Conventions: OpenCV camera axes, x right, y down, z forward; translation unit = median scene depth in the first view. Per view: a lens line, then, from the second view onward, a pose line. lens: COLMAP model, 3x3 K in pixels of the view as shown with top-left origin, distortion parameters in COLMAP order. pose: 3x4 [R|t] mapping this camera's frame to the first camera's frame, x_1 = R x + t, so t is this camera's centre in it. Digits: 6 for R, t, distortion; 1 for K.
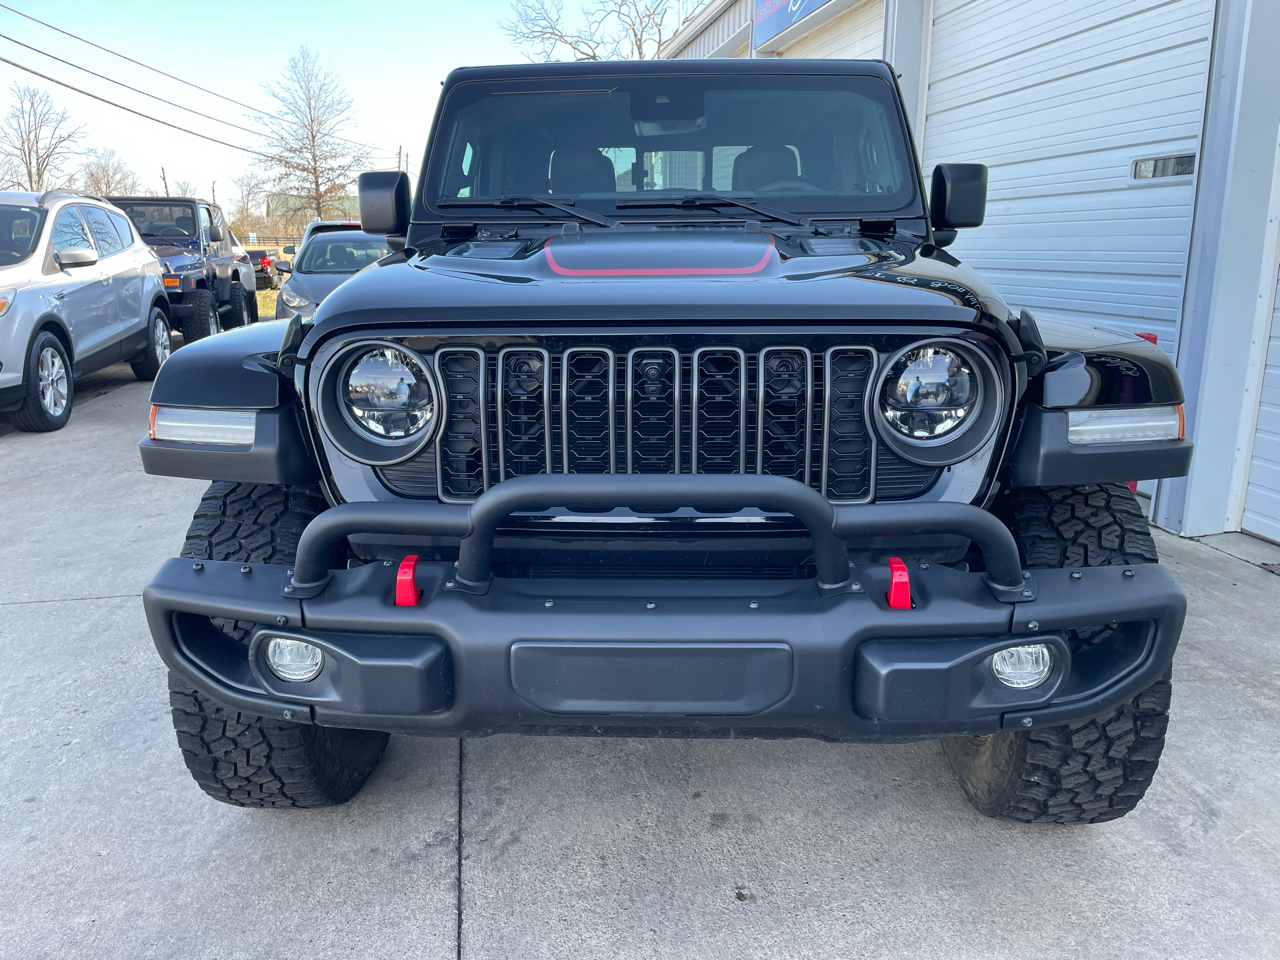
lens RADIAL K [[966.9, 0, 640.2], [0, 966.9, 485.9], [0, 0, 1]] dist [0.094456, -0.120250]
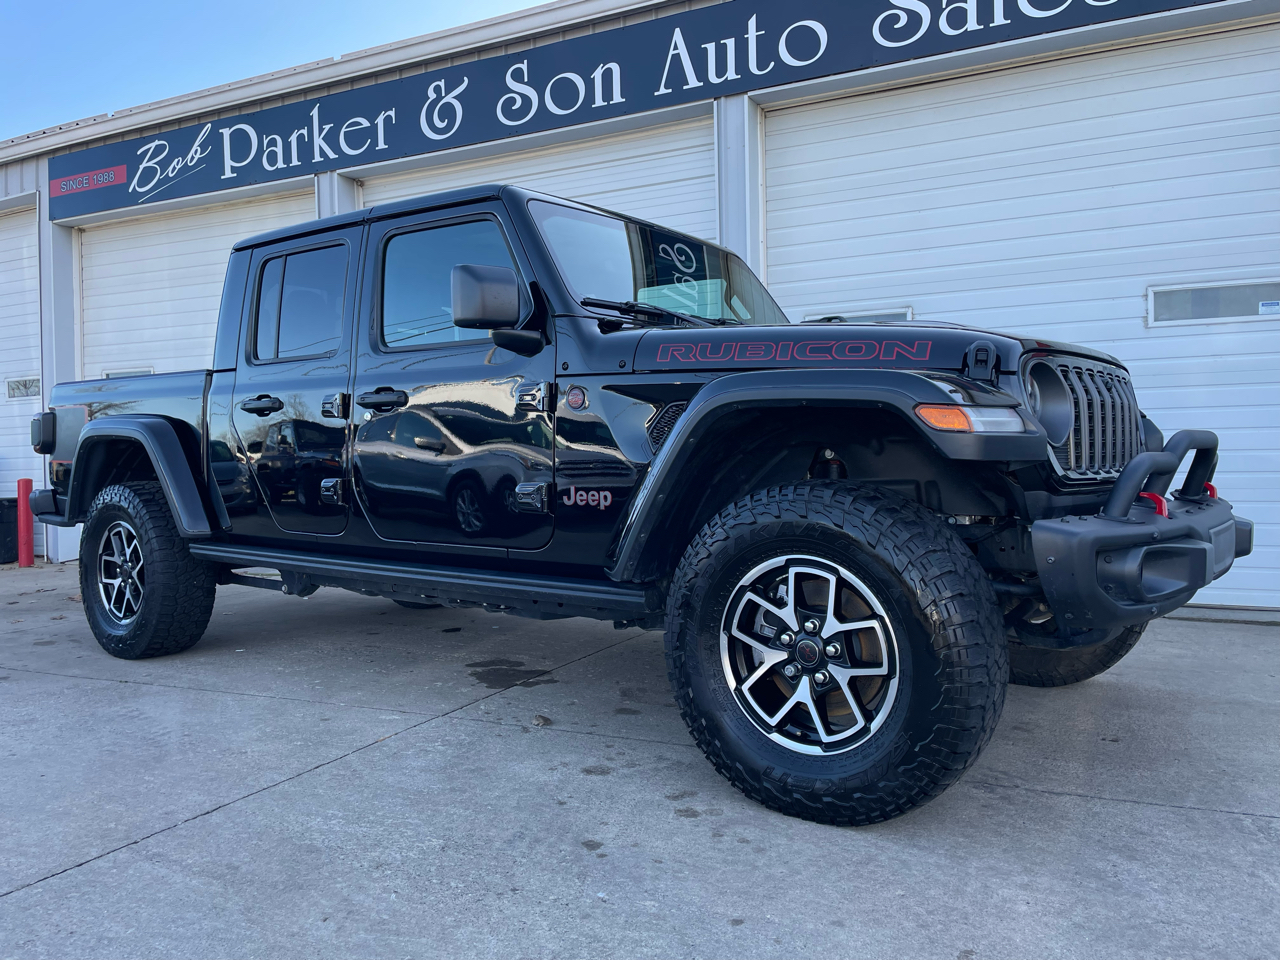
lens RADIAL K [[966.9, 0, 635.6], [0, 966.9, 465.2], [0, 0, 1]] dist [0.094456, -0.120250]
pose [[0.584963, -0.013360, 0.810950, -0.762837], [0.212602, 0.967428, -0.137418, 0.029866], [-0.782700, 0.252794, 0.568750, 0.299111]]
